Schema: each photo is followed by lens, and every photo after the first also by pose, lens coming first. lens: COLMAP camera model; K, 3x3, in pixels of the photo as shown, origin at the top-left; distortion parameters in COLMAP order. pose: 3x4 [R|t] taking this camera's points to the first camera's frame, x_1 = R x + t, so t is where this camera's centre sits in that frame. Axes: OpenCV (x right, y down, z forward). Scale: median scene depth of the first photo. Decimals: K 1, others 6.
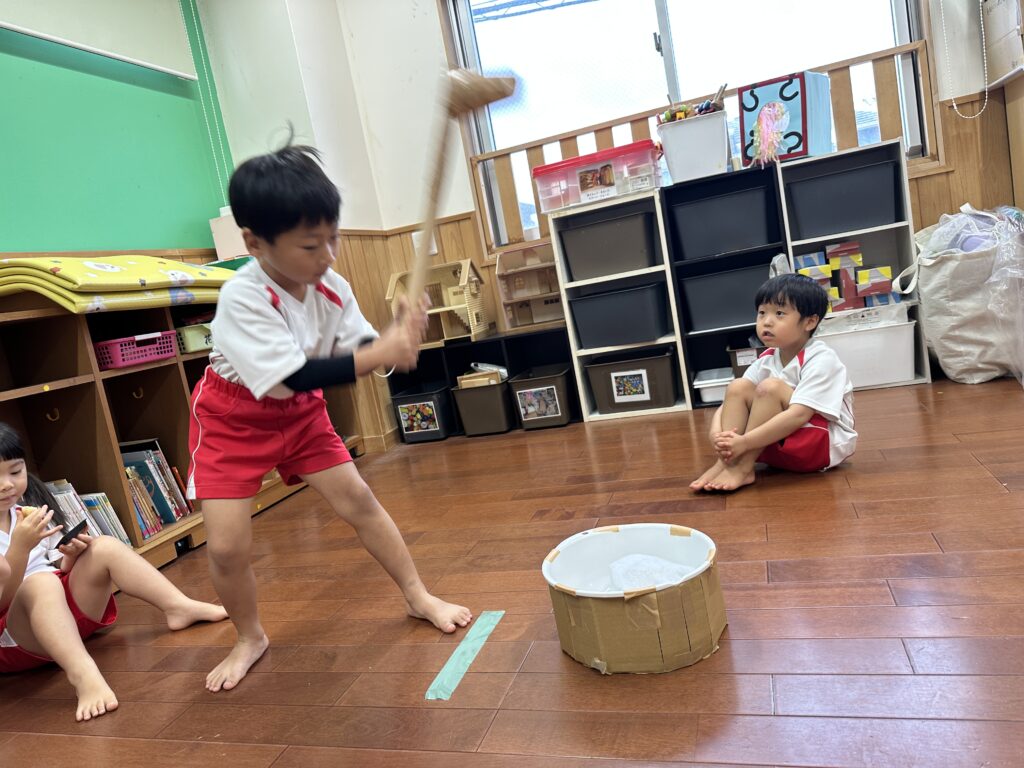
lens RADIAL K [[713.1, 0, 501.8], [0, 713.1, 382.1], [0, 0, 1]] dist [0.024732, -0.032215]
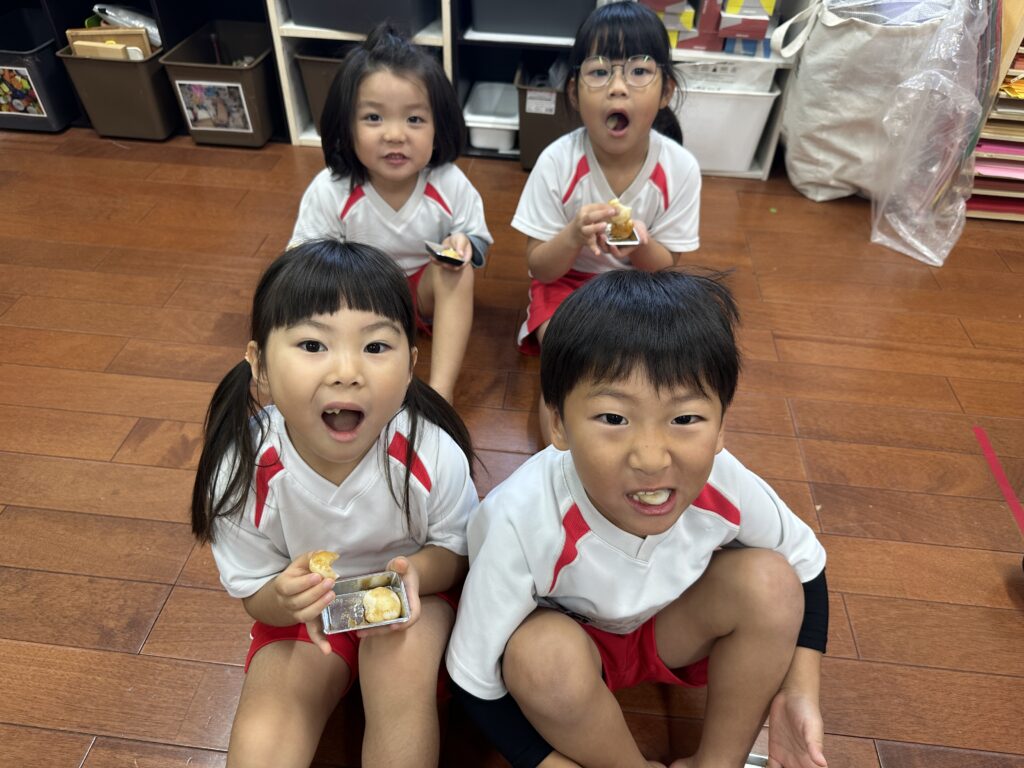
lens RADIAL K [[760.4, 0, 509.1], [0, 760.4, 388.4], [0, 0, 1]] dist [0.007959, -0.003522]
pose [[0.954071, 0.010653, 0.299390, 0.105960], [-0.174508, 0.832072, 0.526500, -0.169088], [-0.243506, -0.554565, 0.795715, 0.296212]]
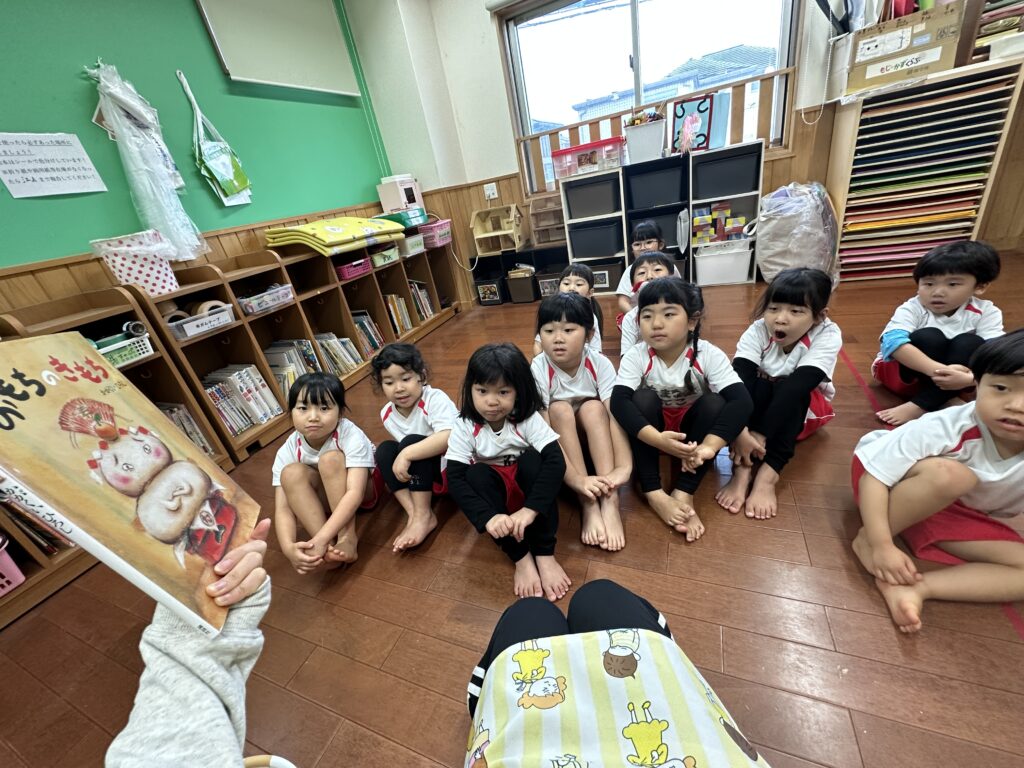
lens RADIAL K [[409.7, 0, 507.2], [0, 409.7, 383.2], [0, 0, 1]] dist [-0.002532, -0.000081]
pose [[0.997542, 0.025494, -0.065273, 0.015142], [-0.002704, 0.944783, 0.327686, -0.093742], [0.070023, -0.326704, 0.942529, -0.149276]]
